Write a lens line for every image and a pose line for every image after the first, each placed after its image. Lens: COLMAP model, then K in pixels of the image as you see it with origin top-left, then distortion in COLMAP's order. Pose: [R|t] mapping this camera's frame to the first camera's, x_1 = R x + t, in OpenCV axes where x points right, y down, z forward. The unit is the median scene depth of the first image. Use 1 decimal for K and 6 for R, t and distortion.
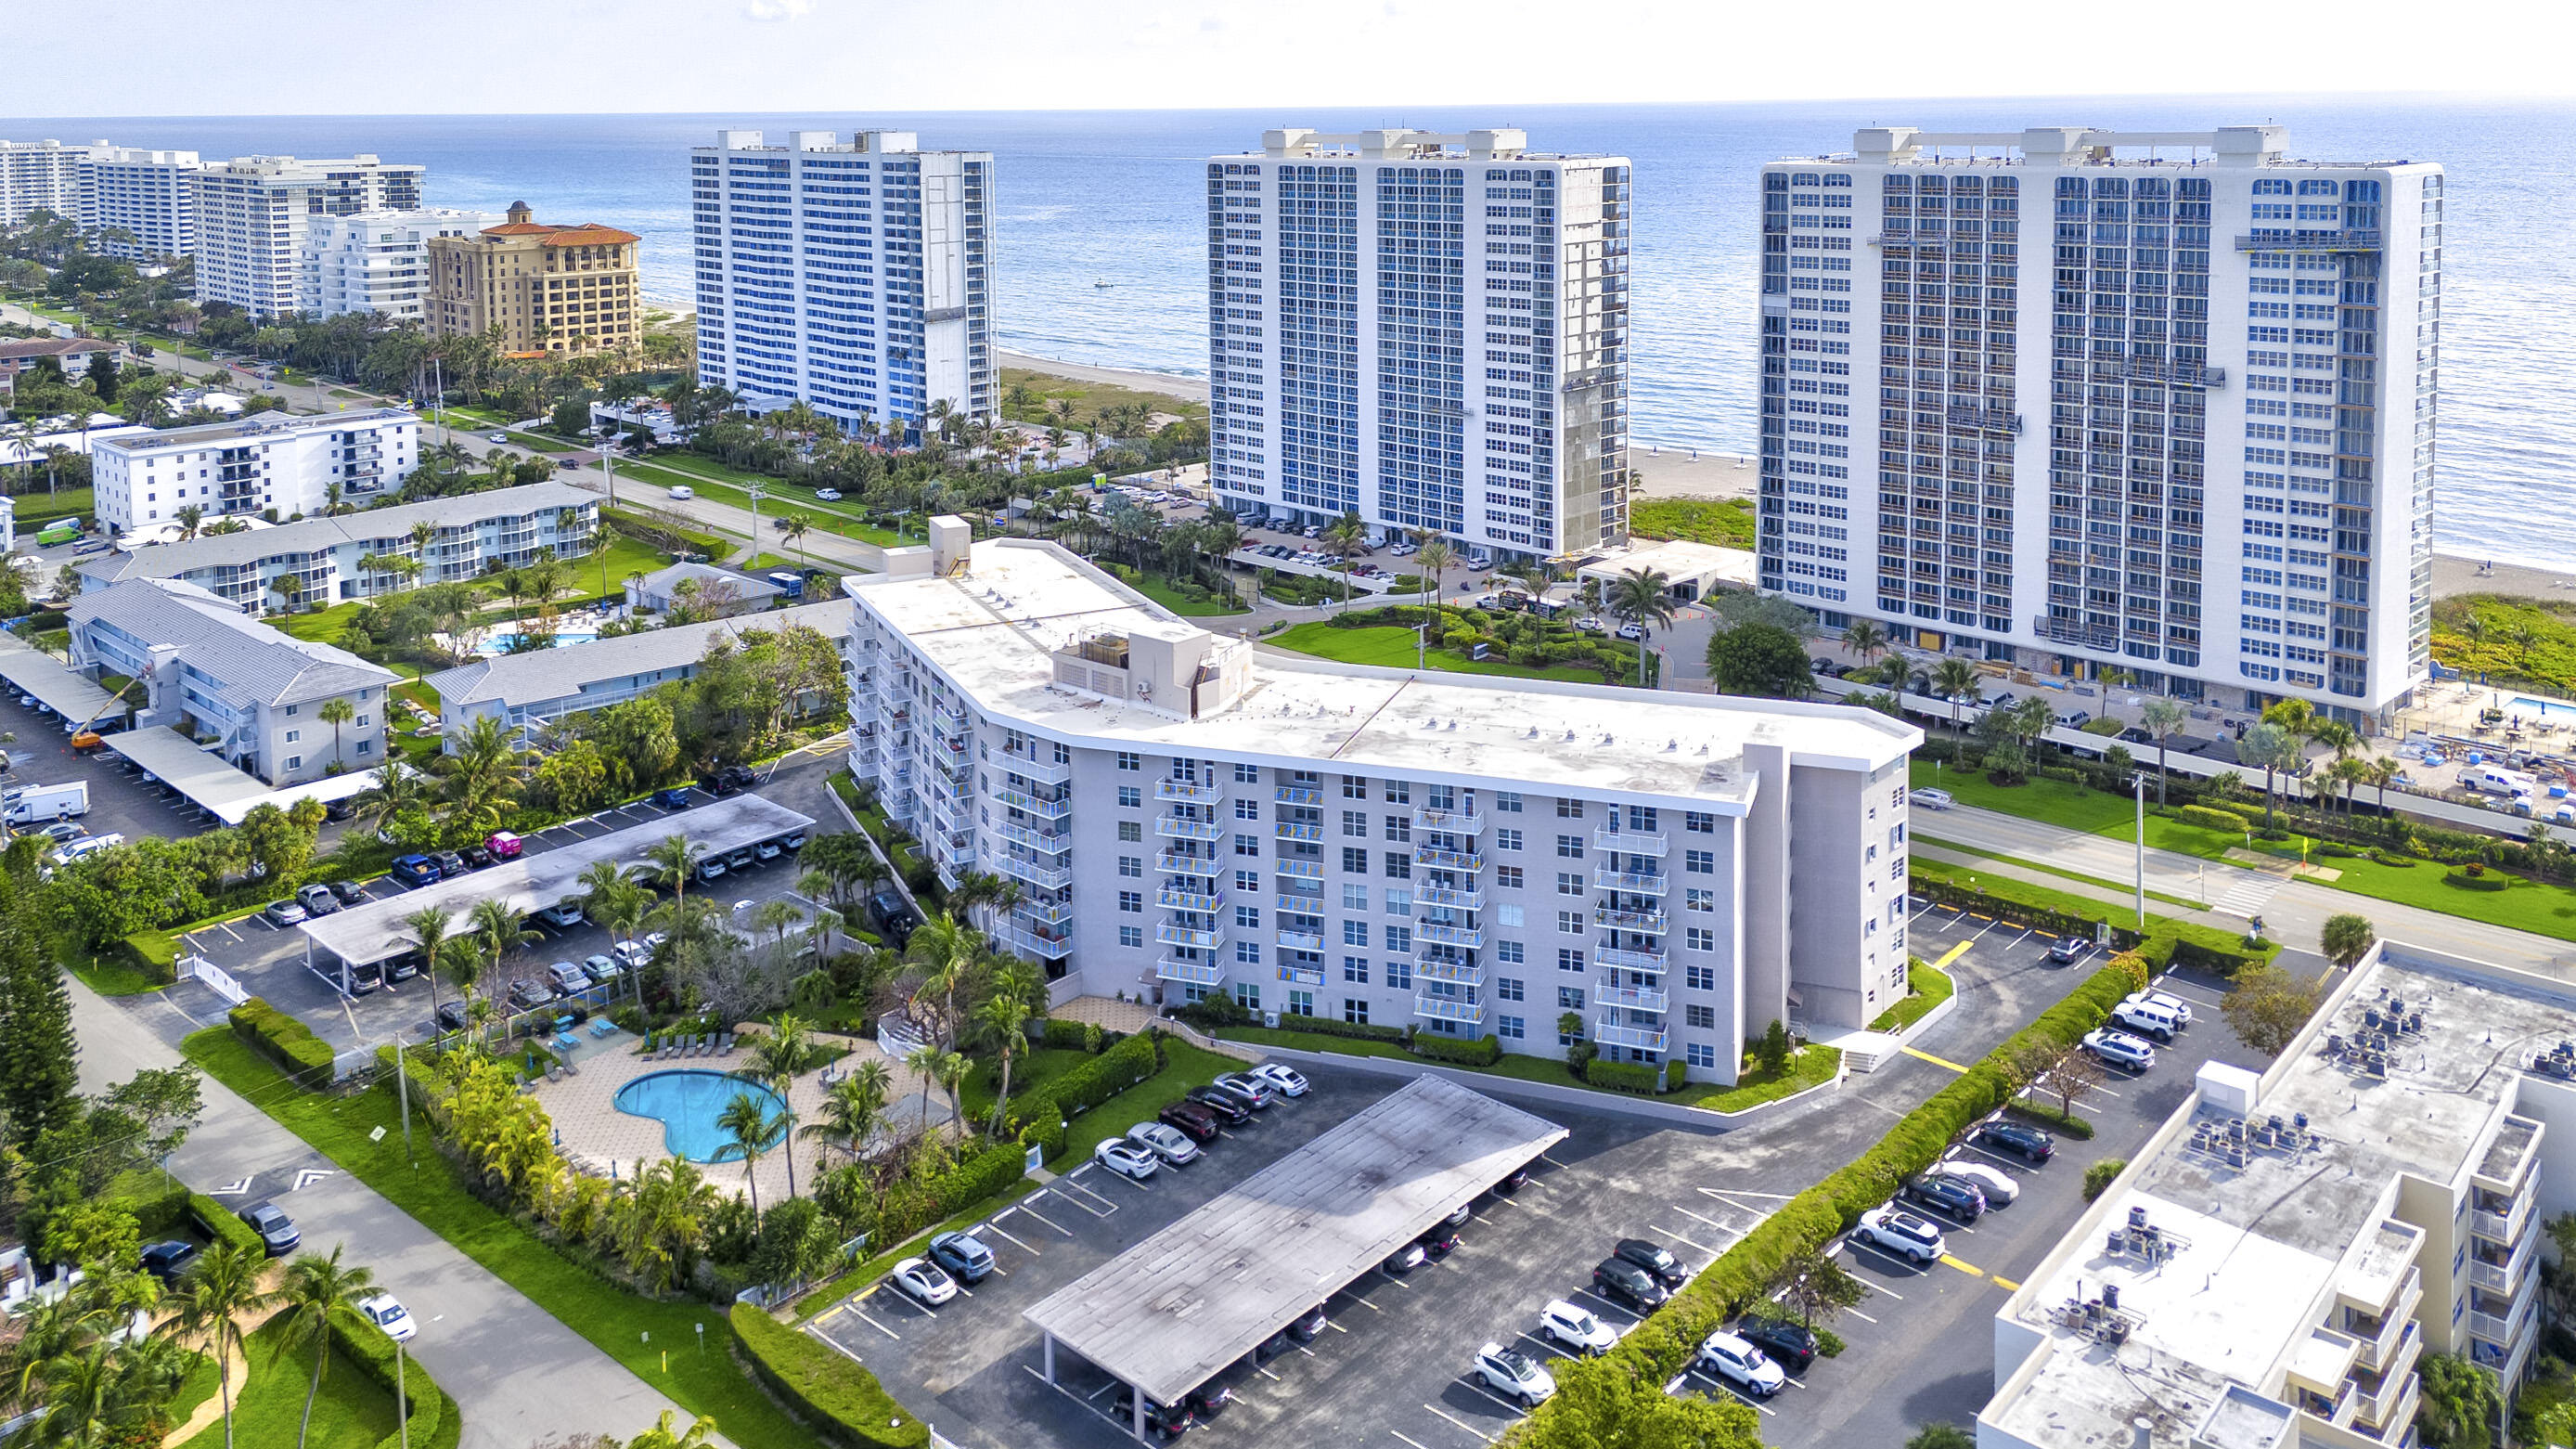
lens RADIAL K [[1848.7, 0, 1287.7], [0, 1848.7, 669.4], [0, 0, 1]] dist [0.071254, -0.103692]
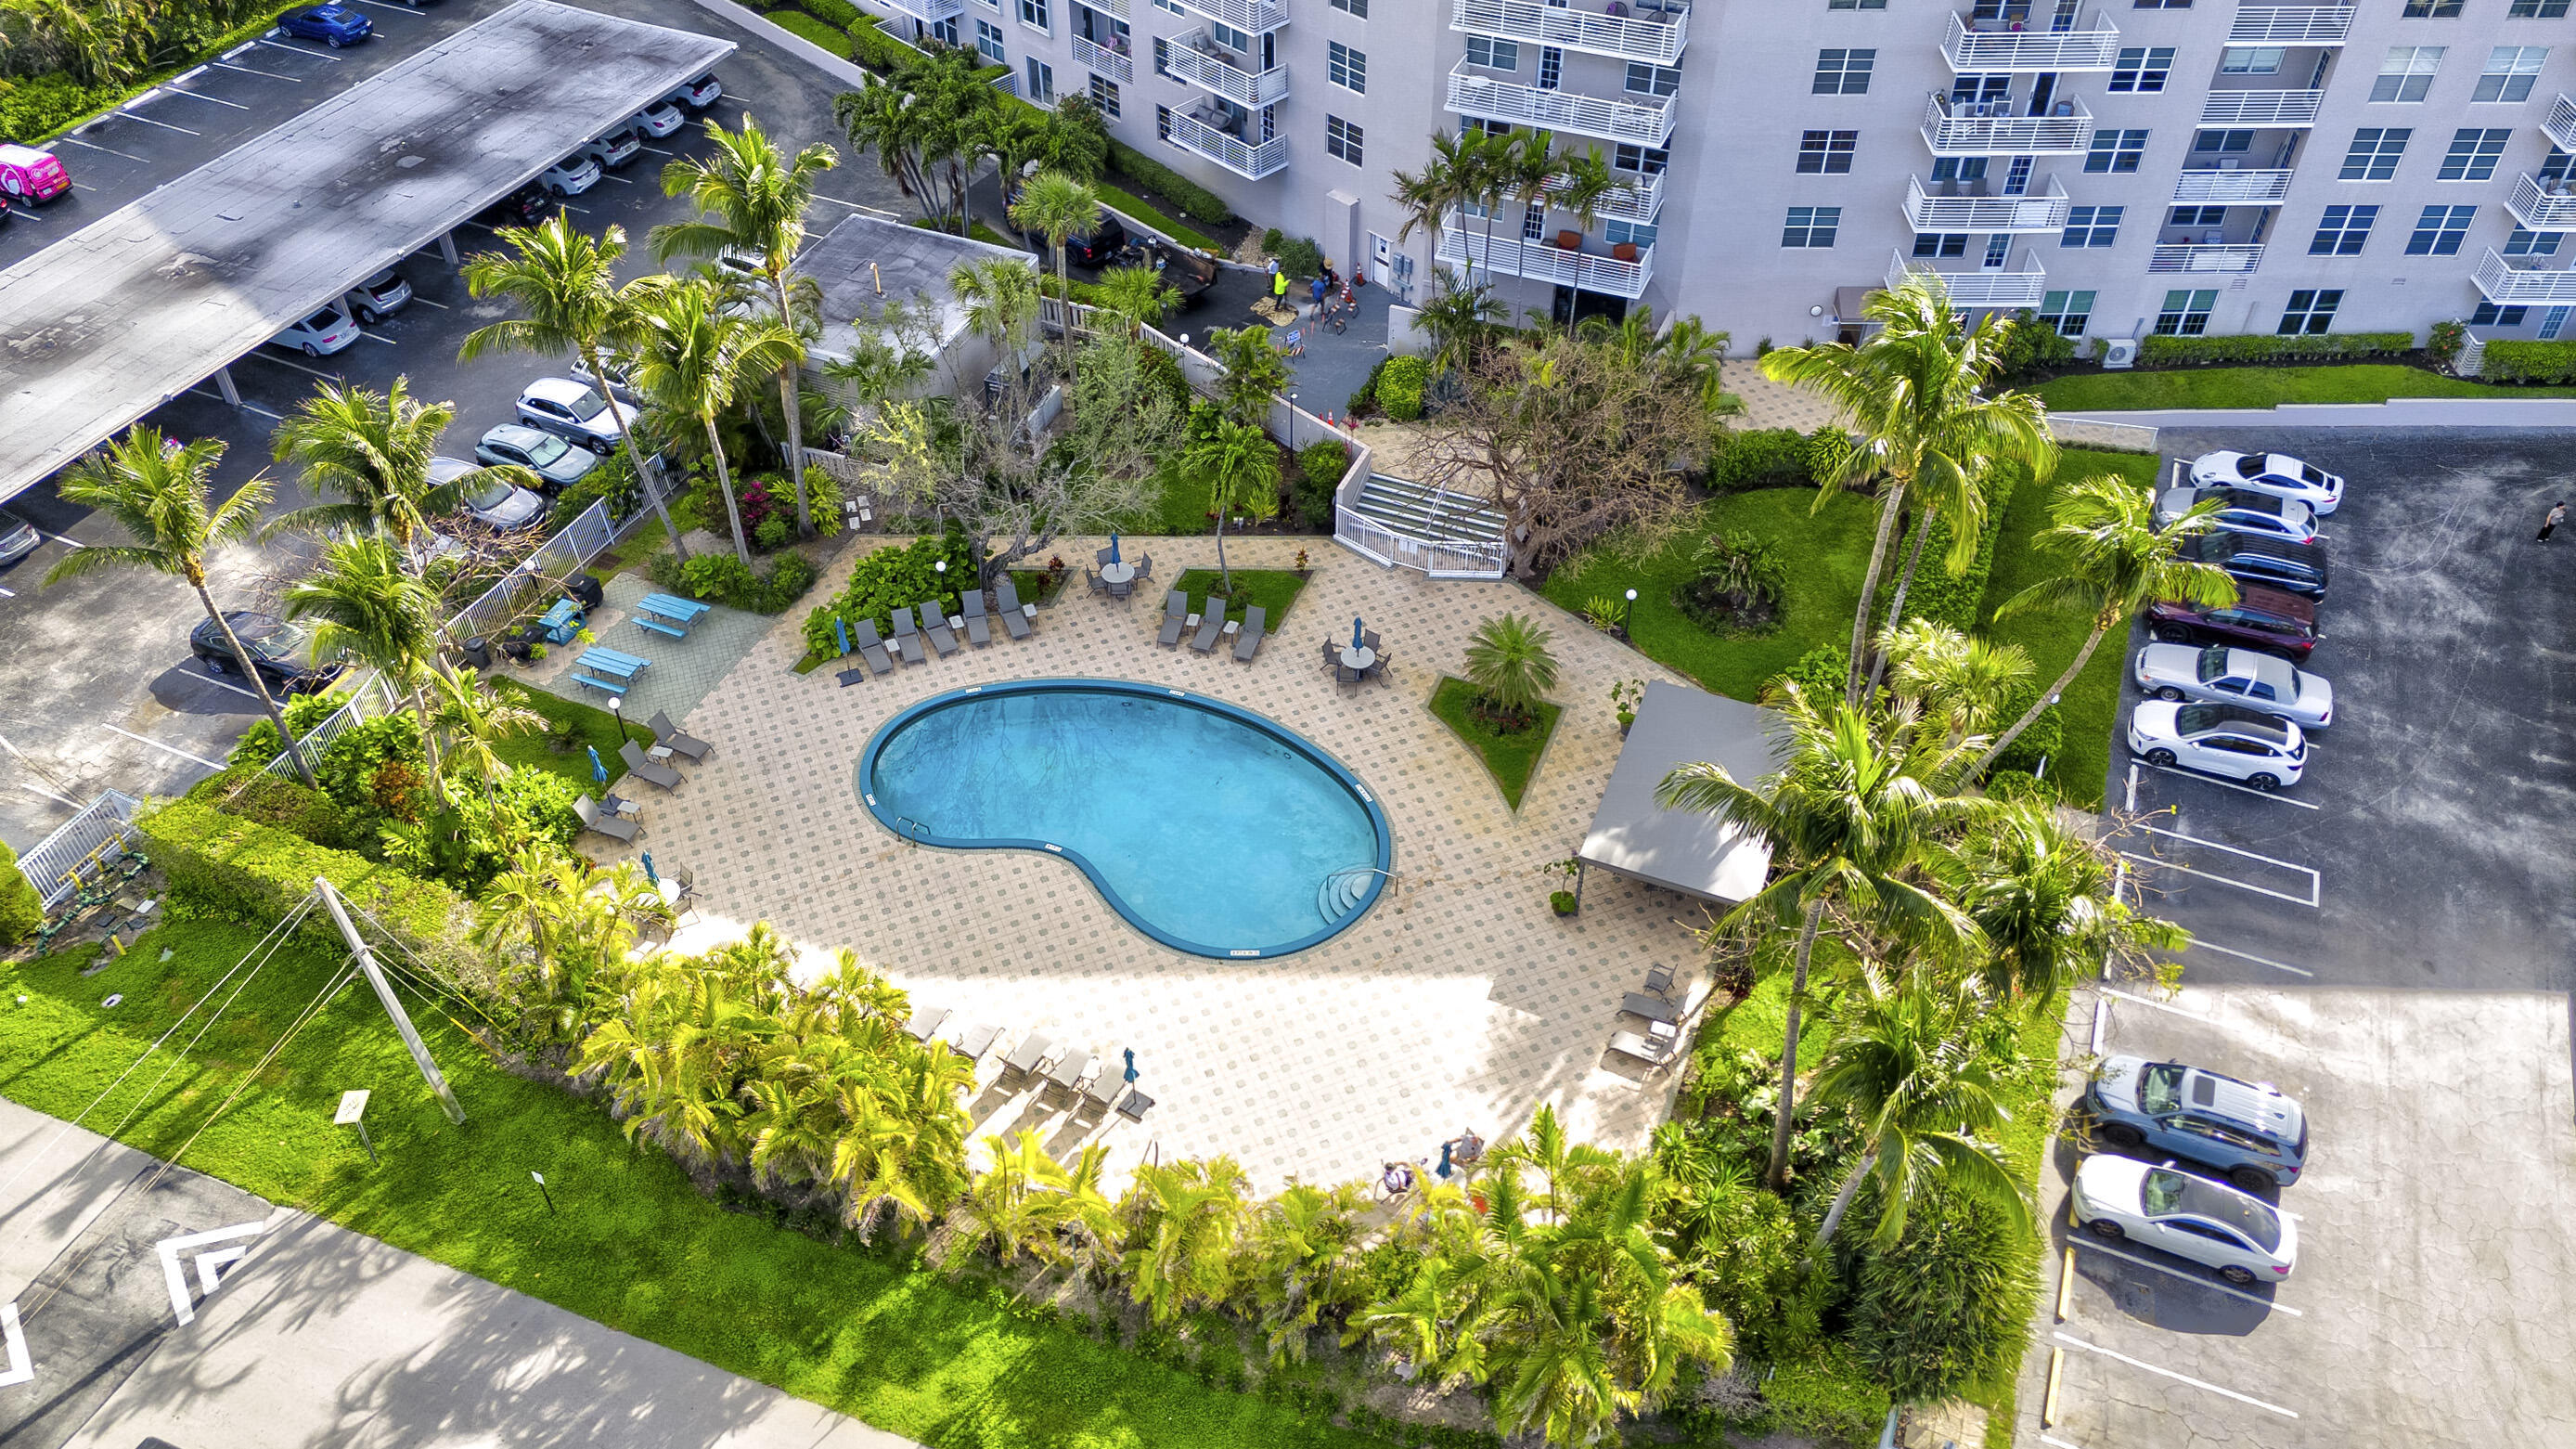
lens RADIAL K [[1880.4, 0, 1224.3], [0, 1880.4, 650.3], [0, 0, 1]] dist [0.077012, -0.055468]
pose [[0.950849, -0.197491, 0.238504, -0.277592], [0.076787, 0.896545, 0.436246, 0.014329], [-0.299984, -0.396489, 0.867644, 0.443856]]
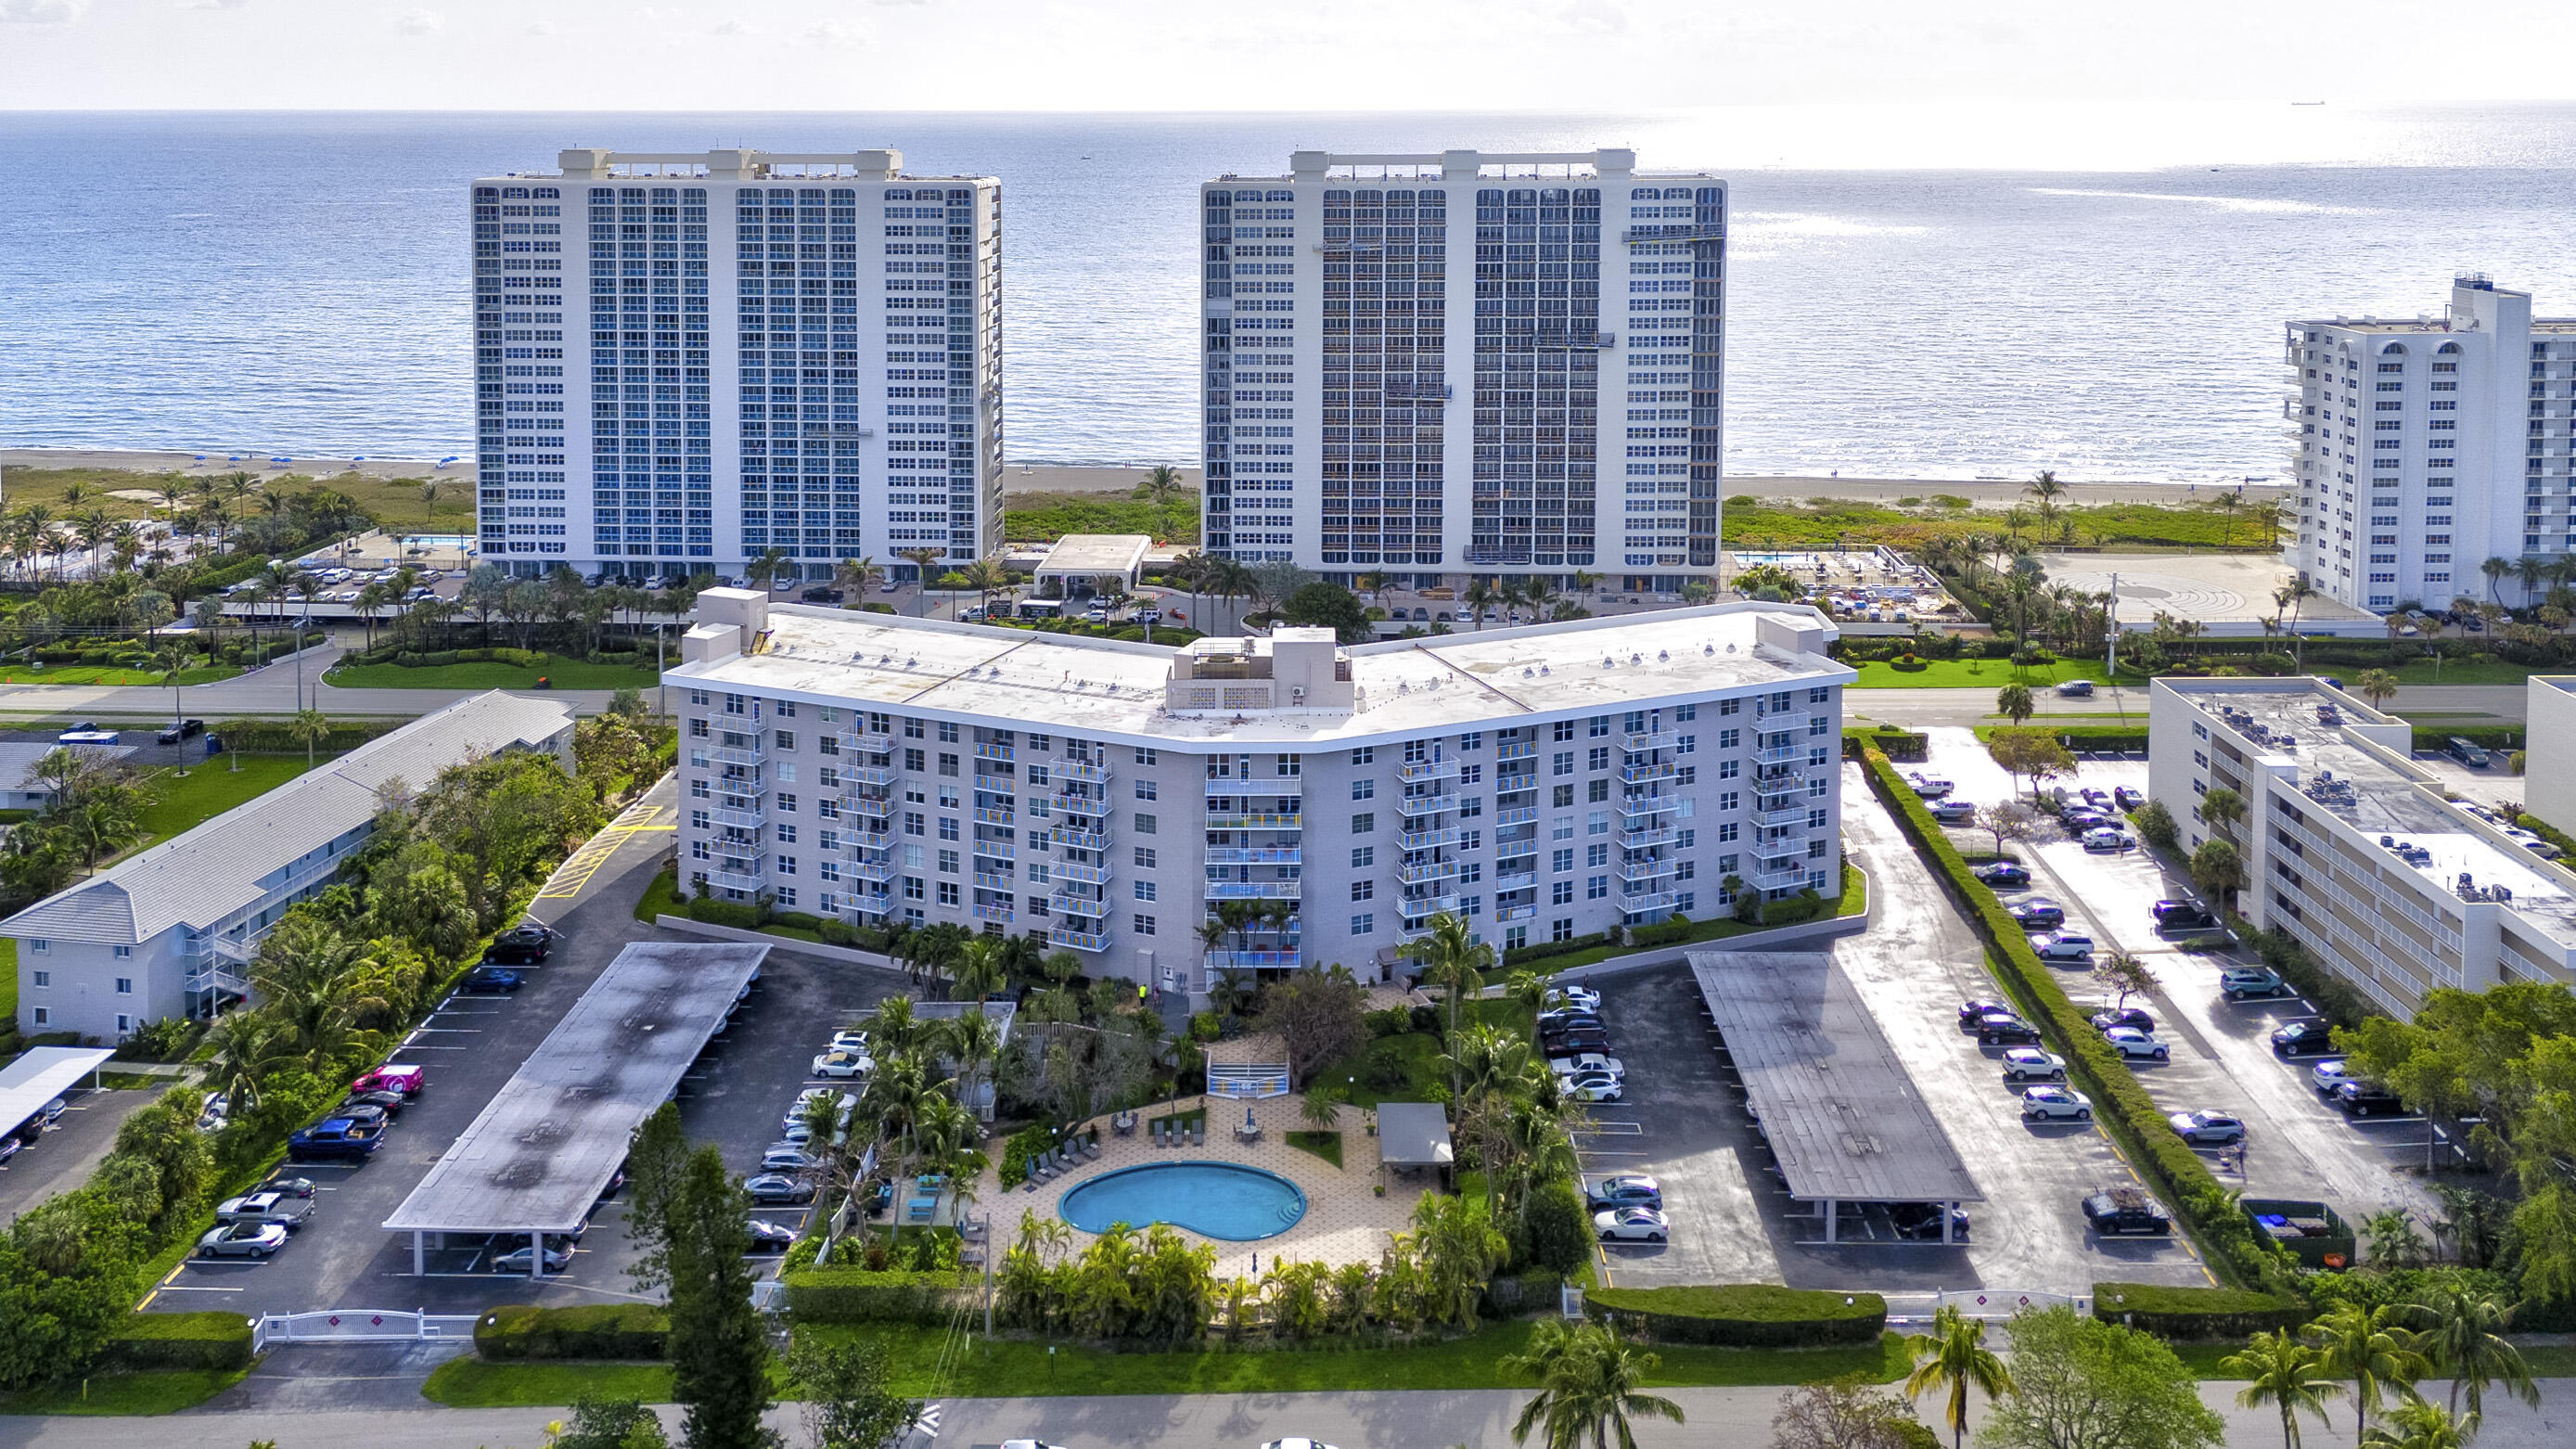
lens RADIAL K [[1880.1, 0, 1224.3], [0, 1880.1, 650.4], [0, 0, 1]] dist [0.077012, -0.055468]
pose [[0.765610, -0.169579, 0.620552, -0.591762], [0.181754, 0.982350, 0.044208, -0.052622], [-0.617096, 0.078942, 0.782918, 0.154287]]
